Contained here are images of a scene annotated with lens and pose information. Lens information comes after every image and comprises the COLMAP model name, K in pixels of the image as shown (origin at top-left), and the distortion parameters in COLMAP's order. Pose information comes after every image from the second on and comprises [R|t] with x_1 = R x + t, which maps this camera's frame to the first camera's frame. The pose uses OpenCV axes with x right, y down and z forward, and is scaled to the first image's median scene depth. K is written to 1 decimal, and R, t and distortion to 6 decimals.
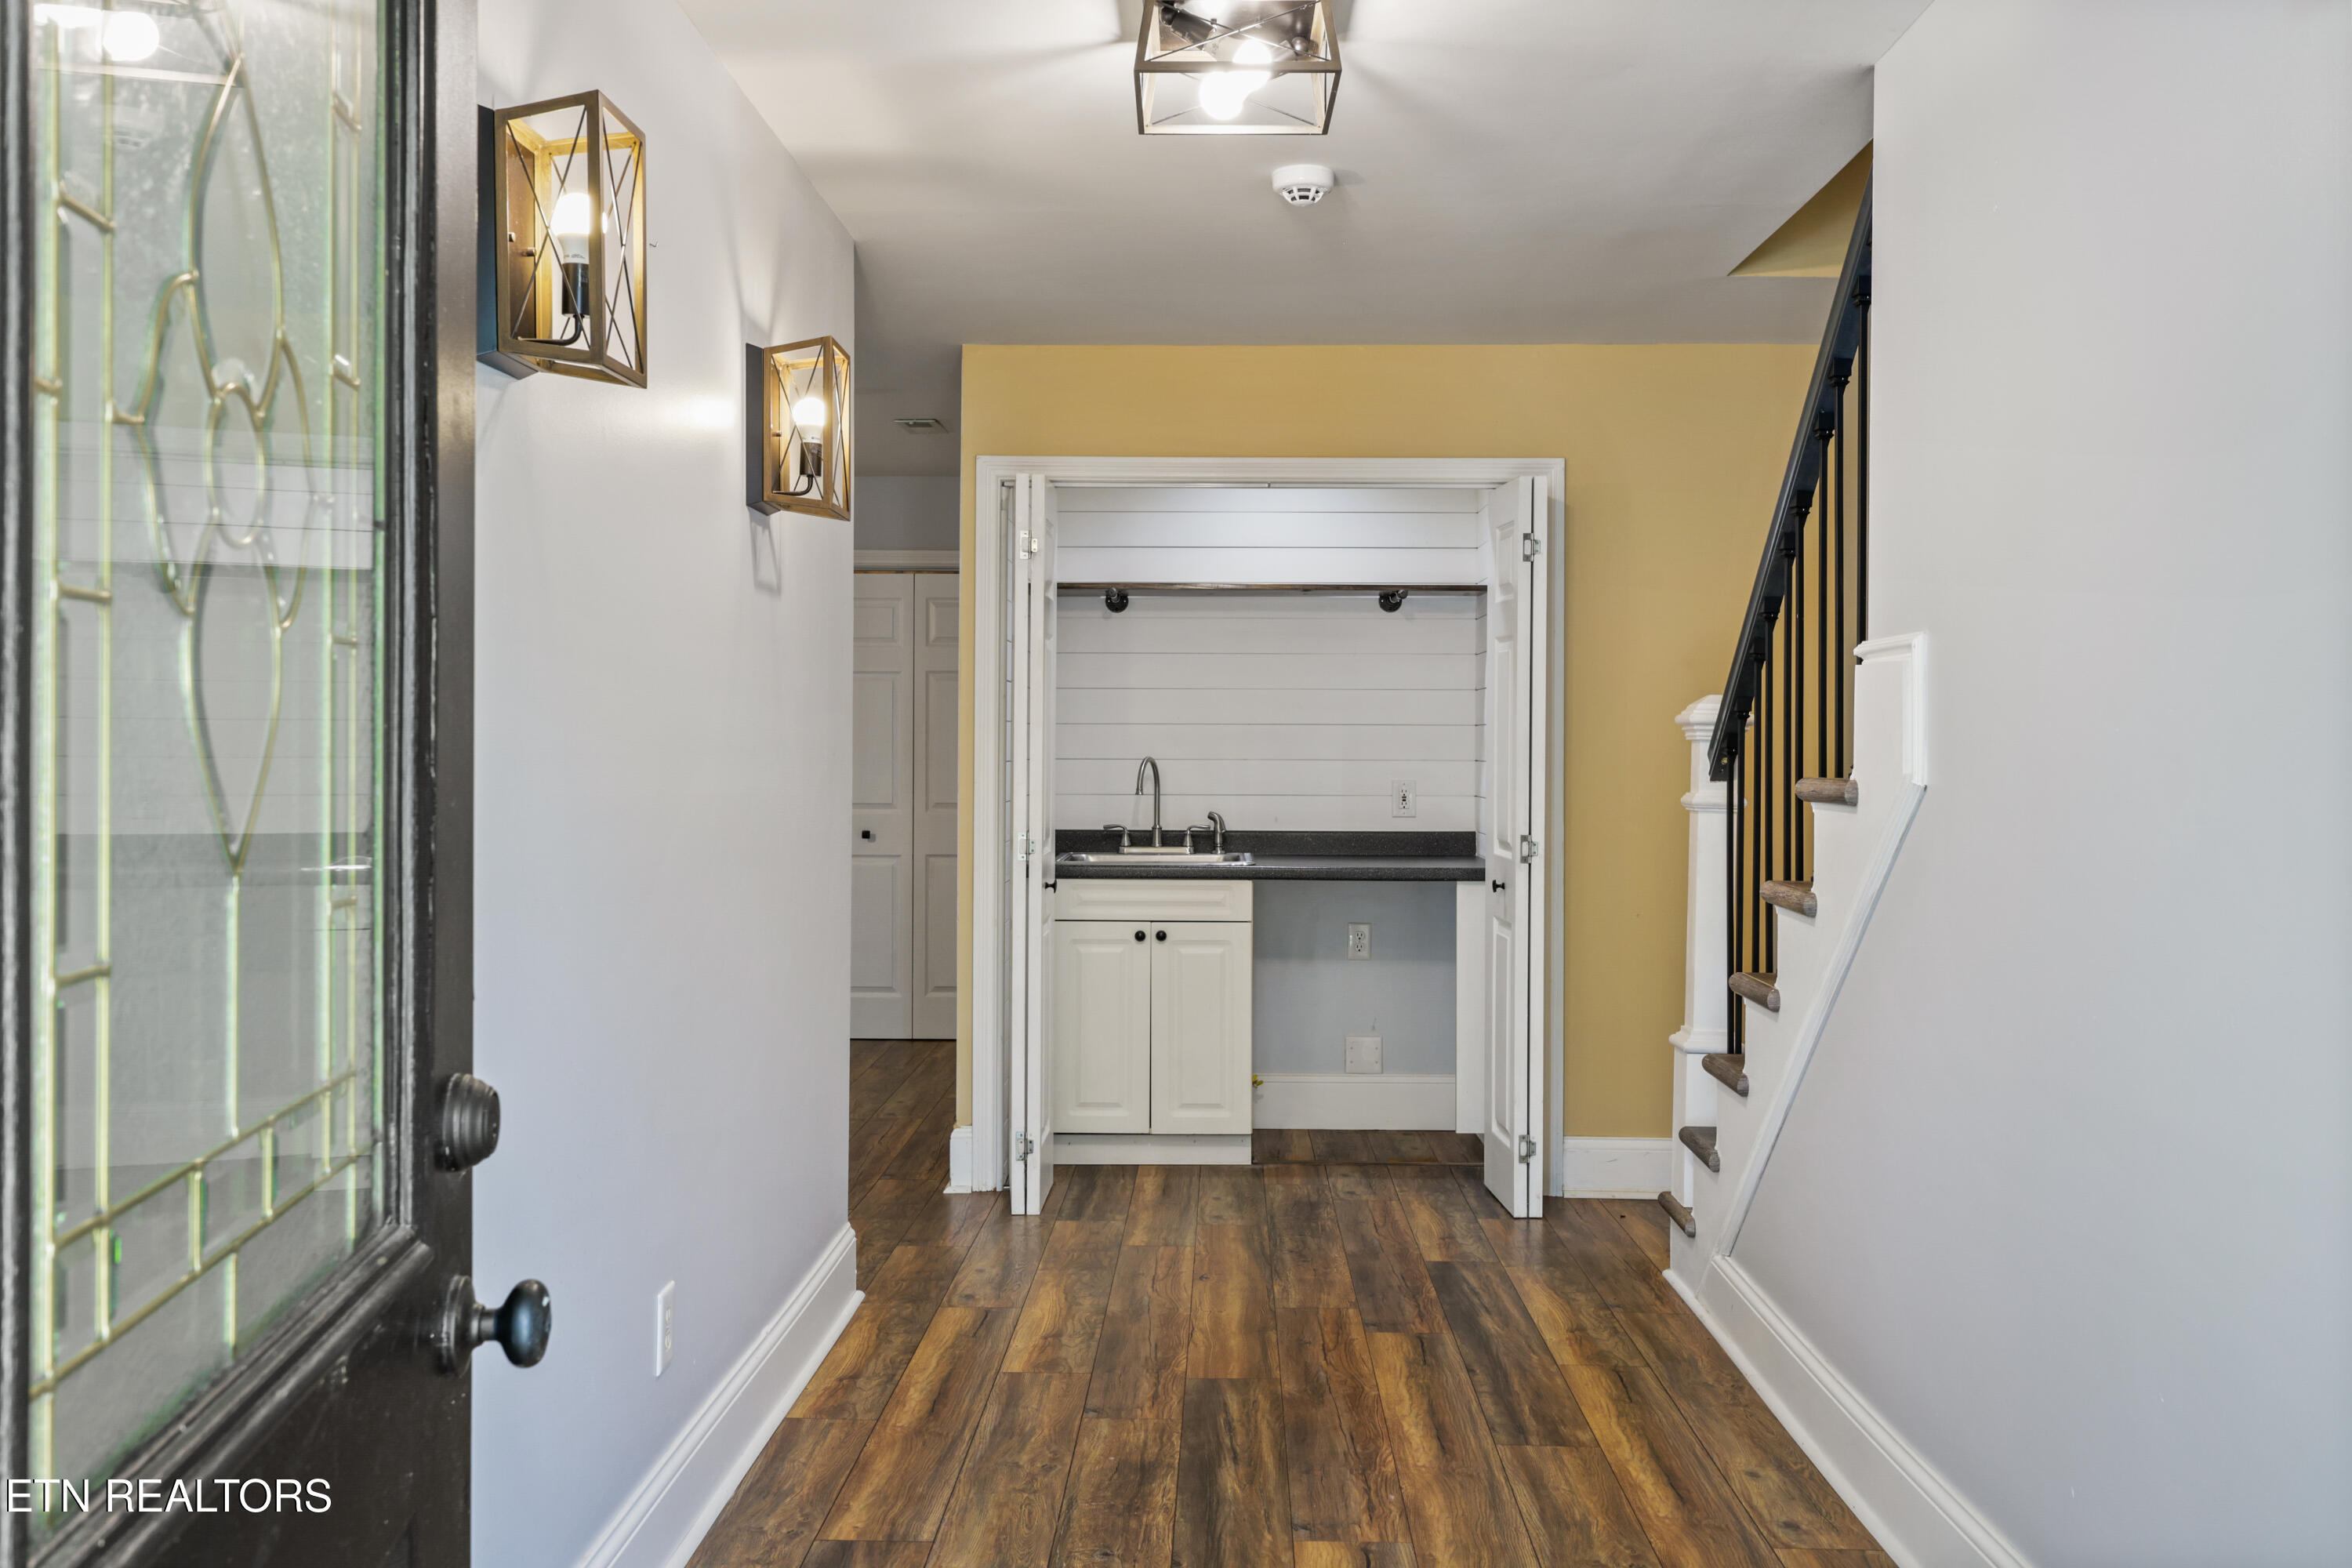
lens RADIAL K [[1959.8, 0, 1175.9], [0, 1959.8, 782.5], [0, 0, 1]] dist [-0.003068, -0.000308]
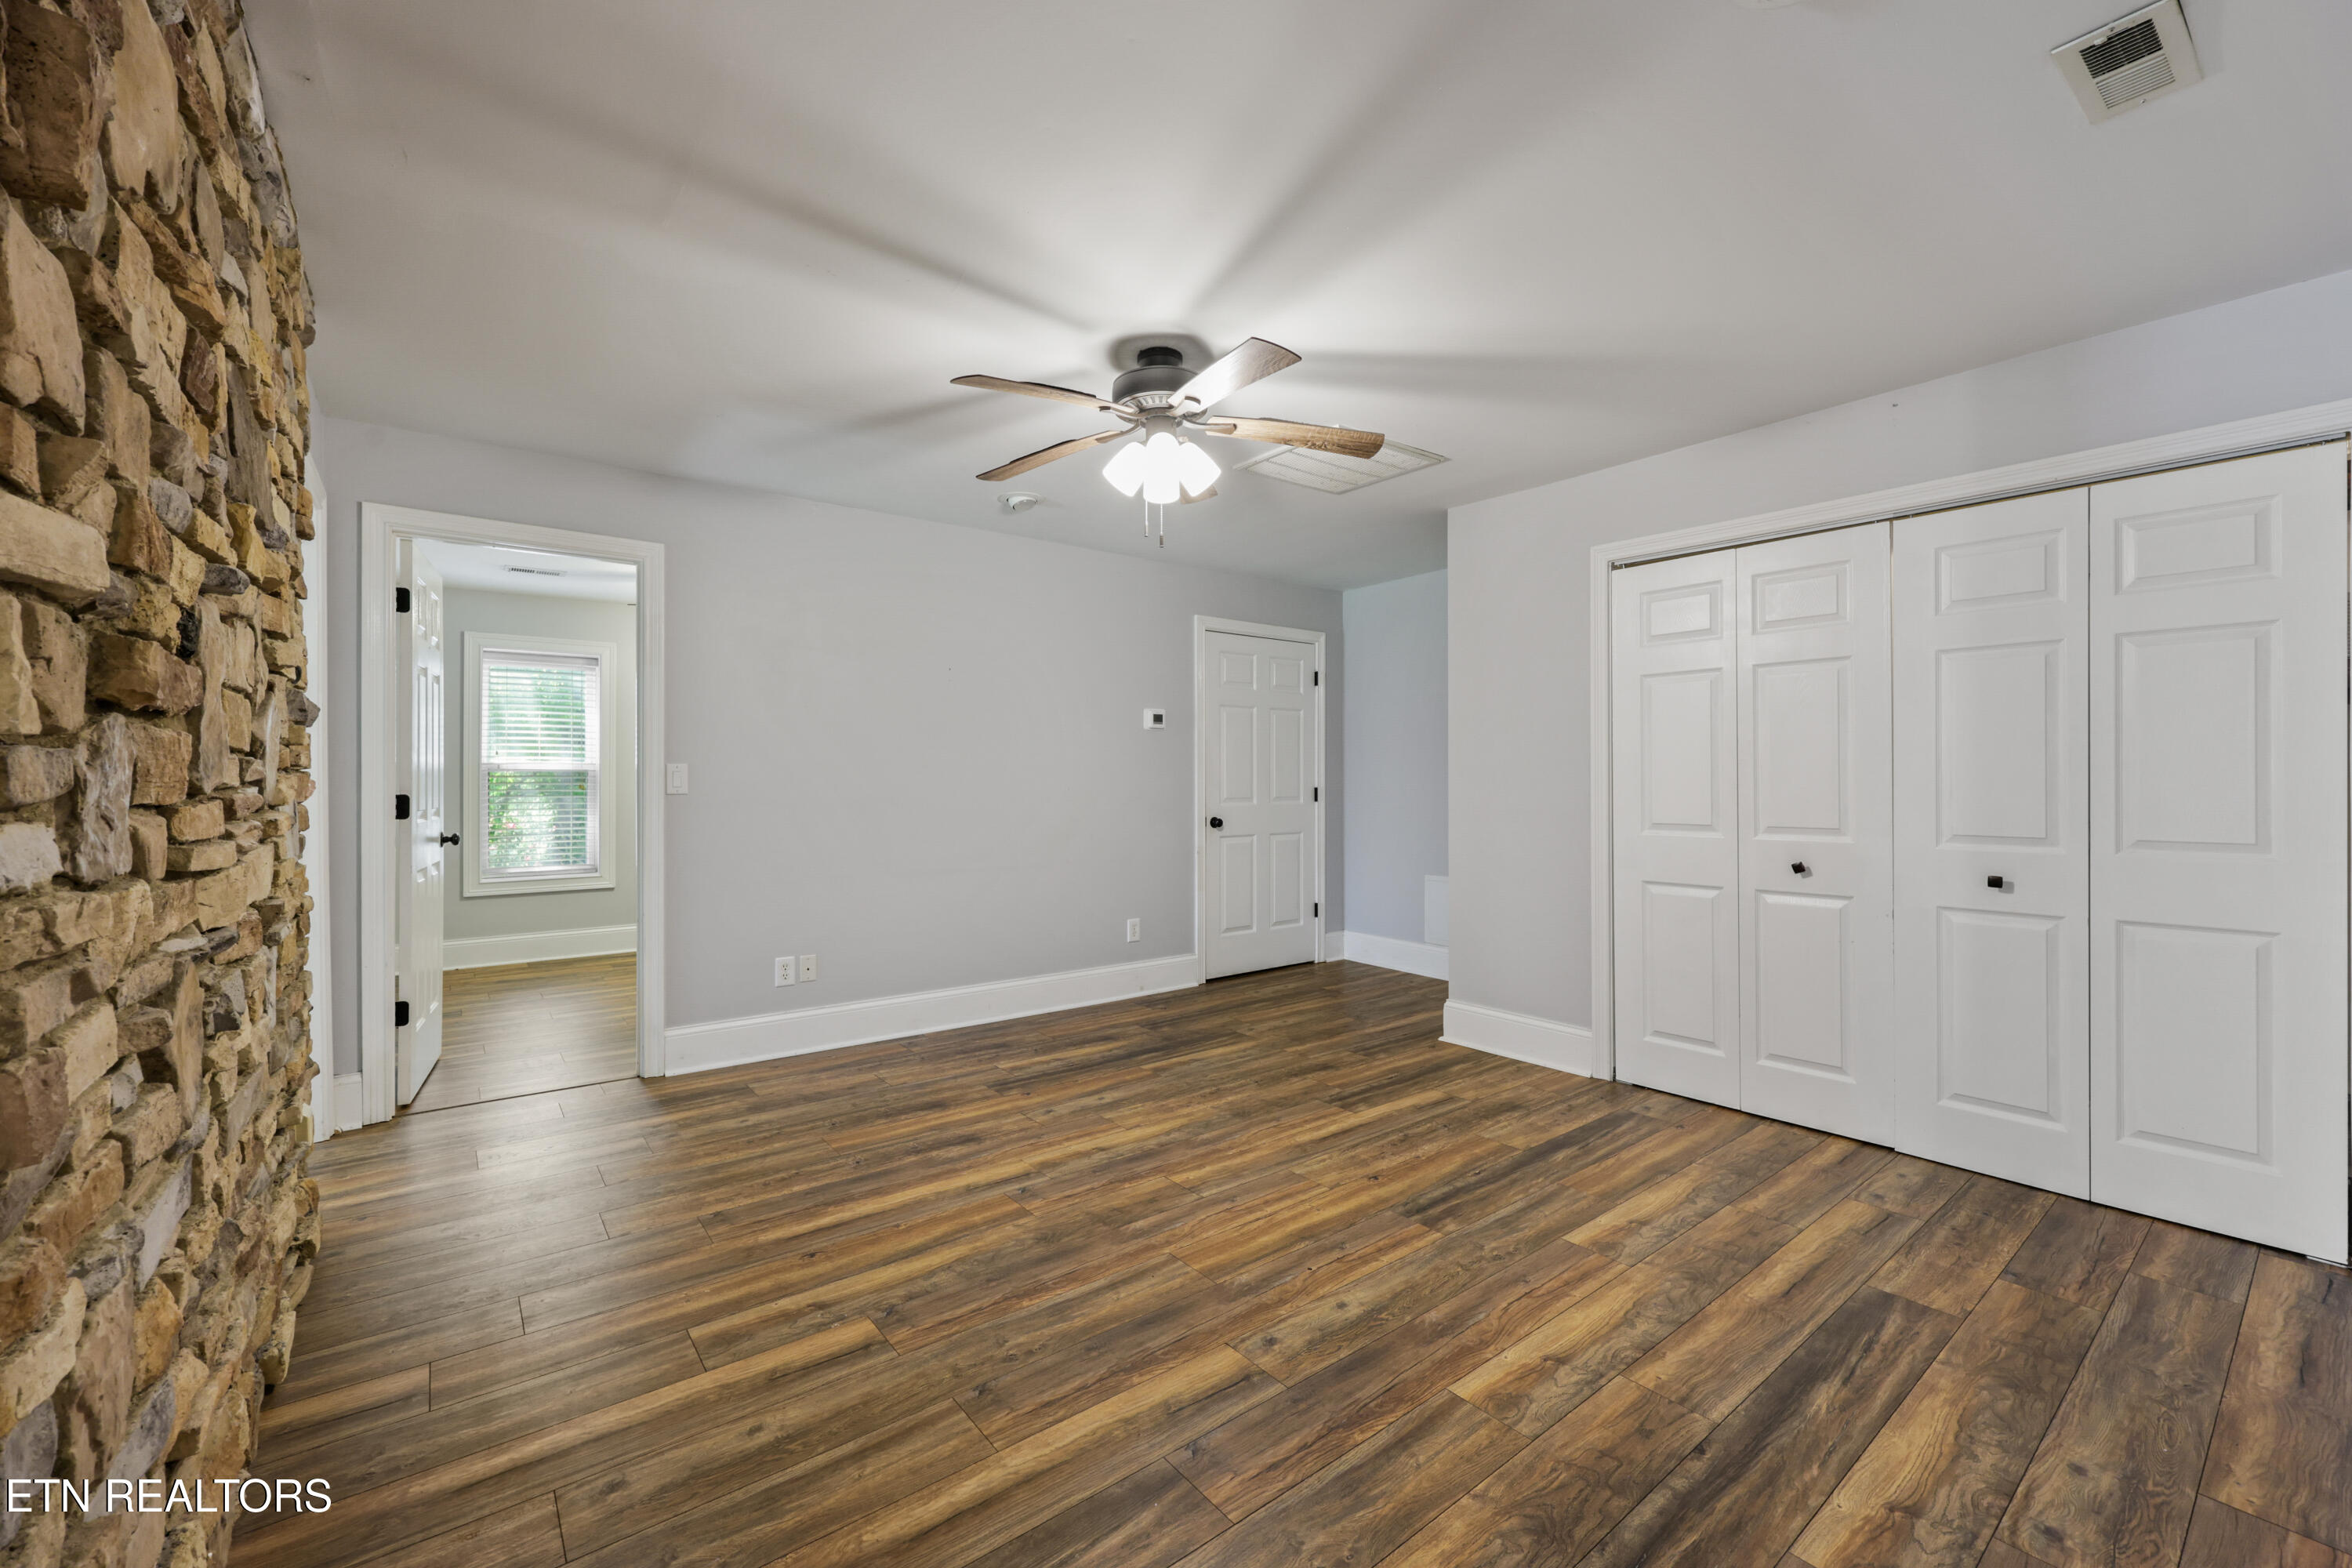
lens RADIAL K [[946.9, 0, 1173.4], [0, 946.9, 785.0], [0, 0, 1]] dist [0.000212, 0.000210]
pose [[0.640665, 0.003365, -0.767813, -0.024370], [-0.001774, 0.999994, 0.002903, 0.000353], [0.767819, -0.000498, 0.640667, 0.208952]]
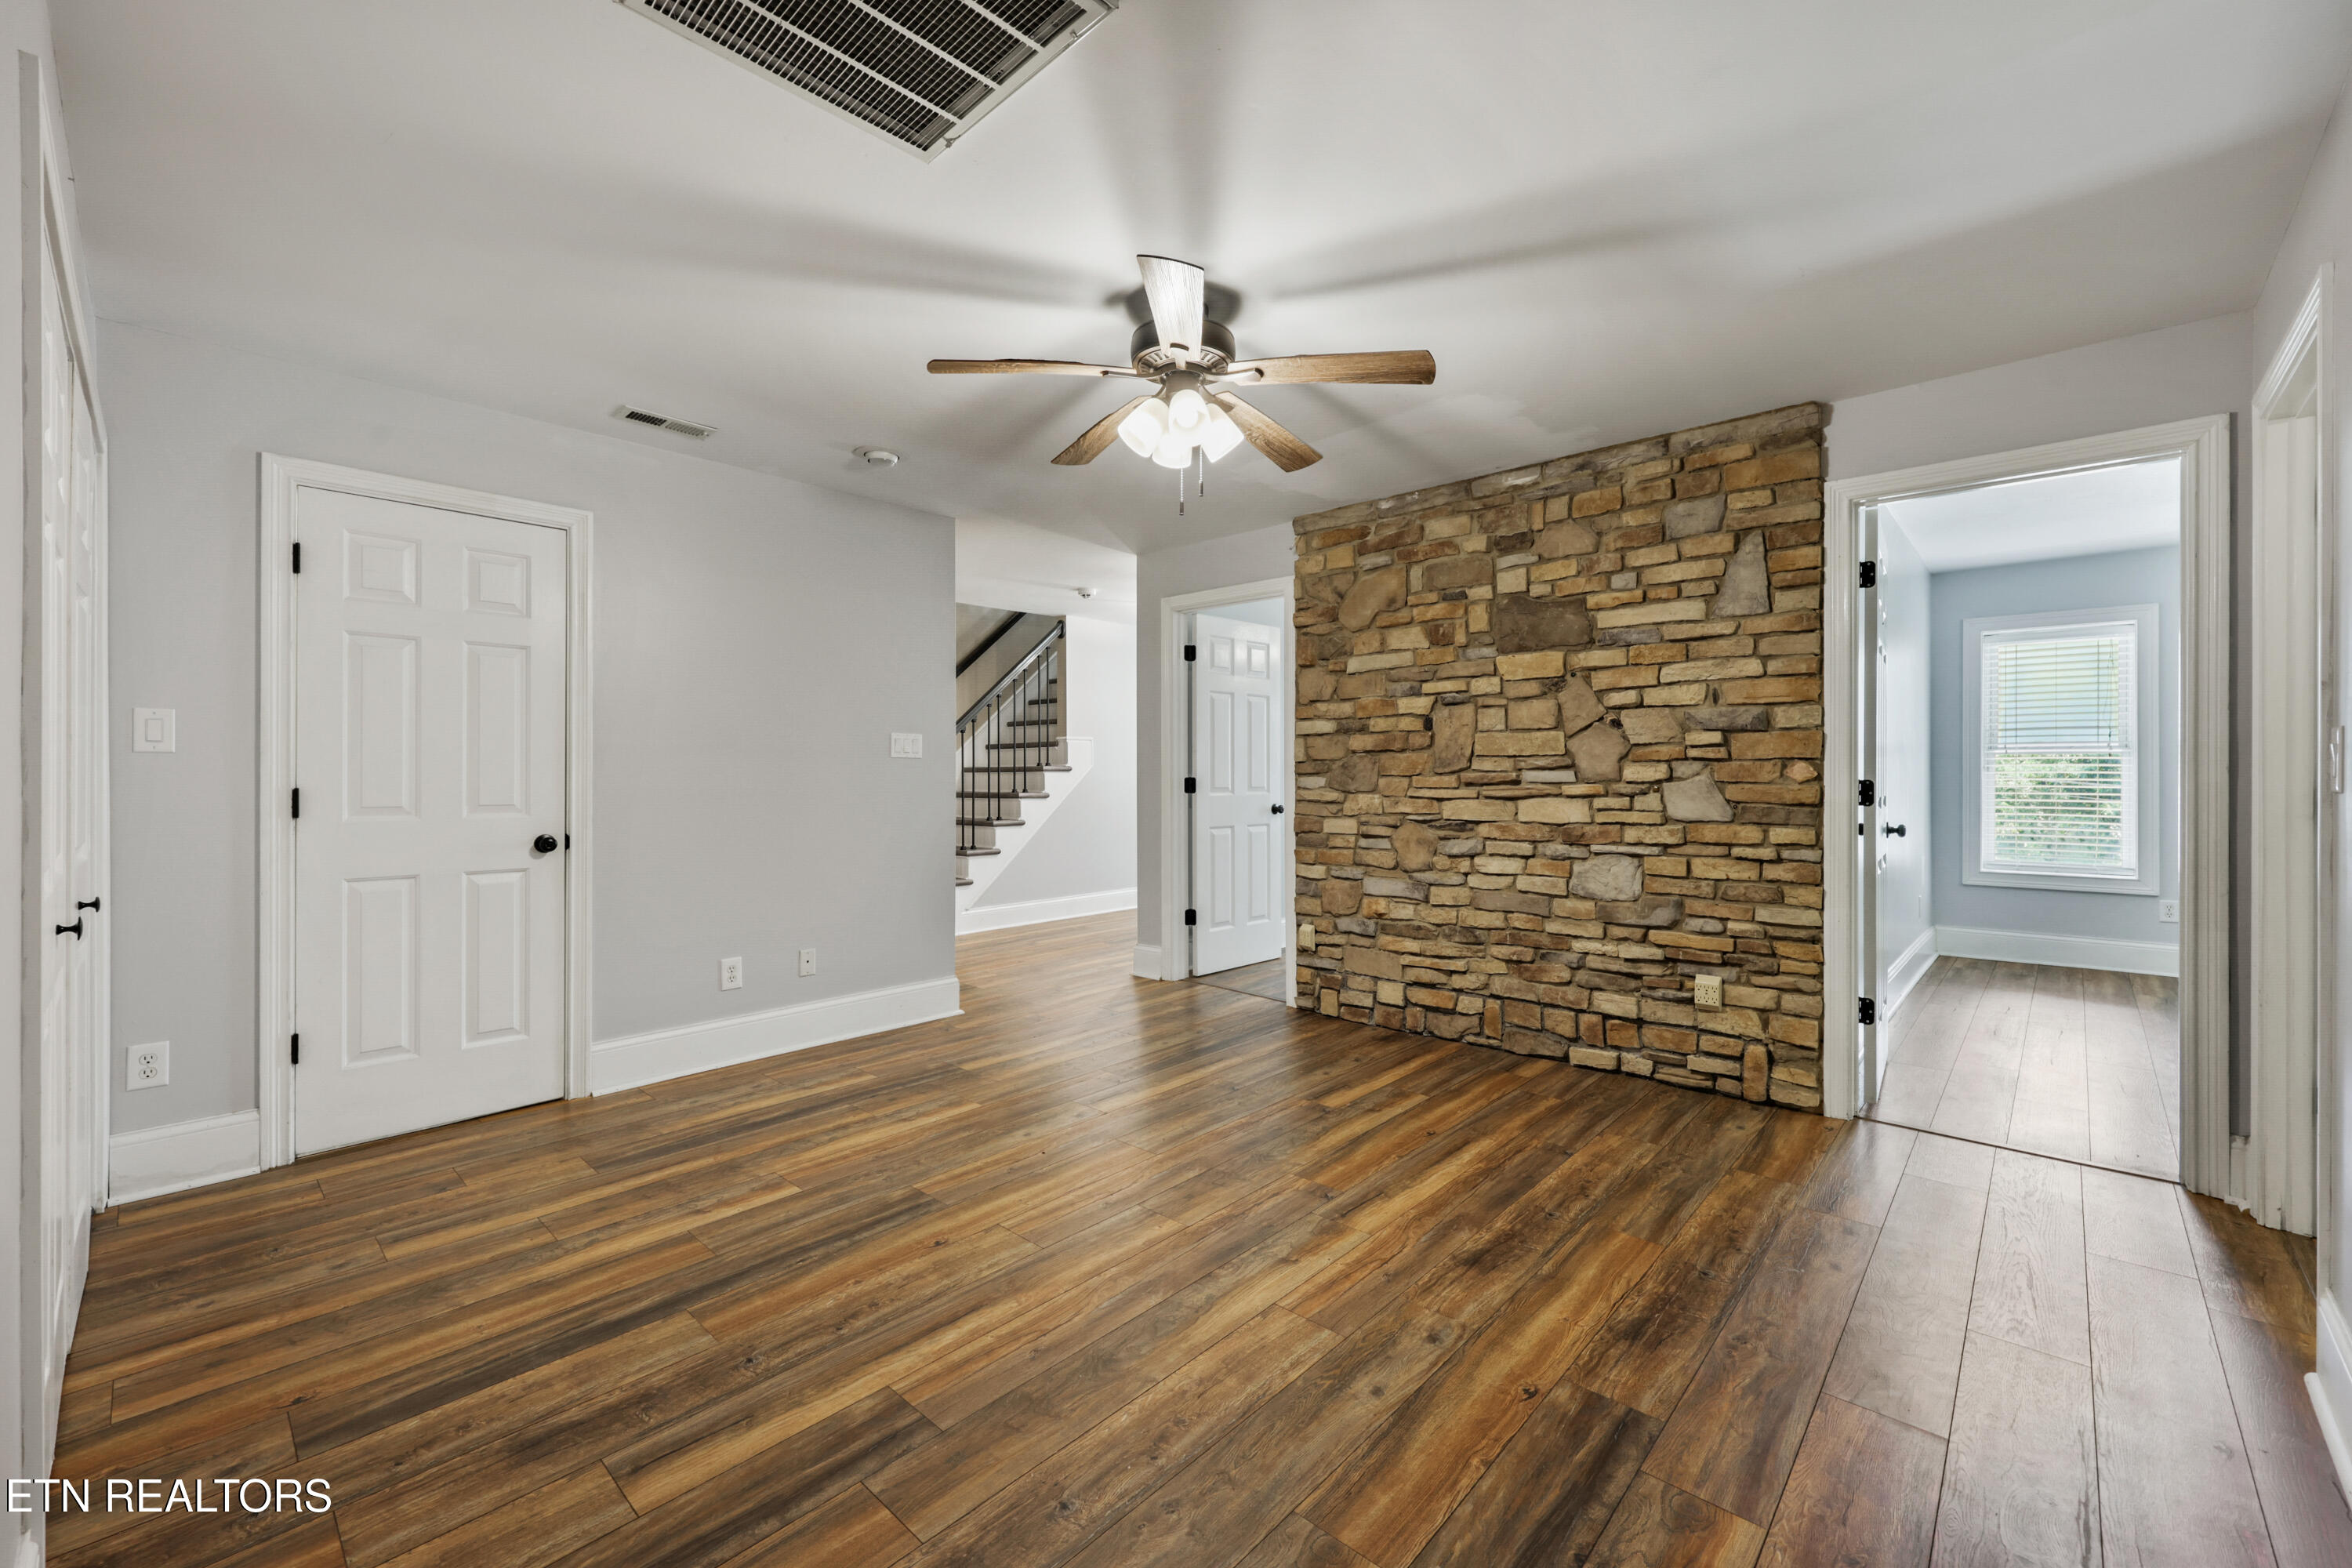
lens RADIAL K [[946.9, 0, 1170.1], [0, 946.9, 774.3], [0, 0, 1]] dist [0.000212, 0.000210]
pose [[-0.750079, 0.002507, 0.661344, -0.419494], [0.007299, 0.999963, 0.004488, 0.000746], [-0.661308, 0.008194, -0.750070, 0.590788]]
